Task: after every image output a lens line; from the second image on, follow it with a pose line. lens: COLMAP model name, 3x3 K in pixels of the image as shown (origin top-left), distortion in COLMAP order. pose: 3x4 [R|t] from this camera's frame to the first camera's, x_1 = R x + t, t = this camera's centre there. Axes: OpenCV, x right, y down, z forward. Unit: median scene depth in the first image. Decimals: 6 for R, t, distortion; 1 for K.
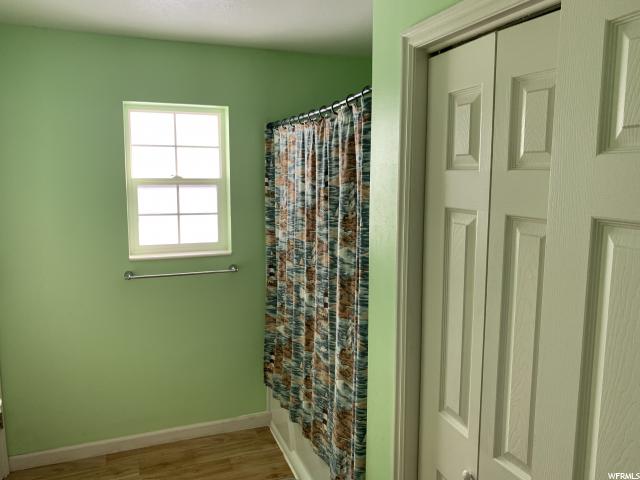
lens RADIAL K [[495.3, 0, 315.7], [0, 495.3, 233.5], [0, 0, 1]] dist [0.066129, -0.110756]
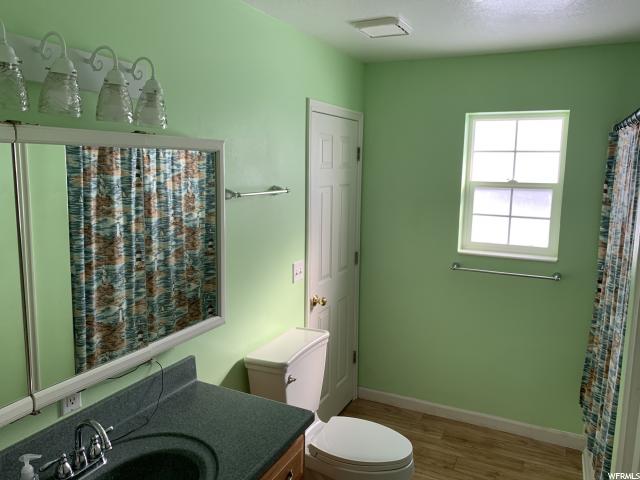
lens RADIAL K [[495.3, 0, 315.7], [0, 495.3, 233.5], [0, 0, 1]] dist [0.066129, -0.110756]
pose [[0.672298, 0.106153, -0.732630, 0.225168], [-0.101664, 0.993528, 0.050664, -0.014821], [0.733266, 0.040421, 0.678739, -0.010627]]
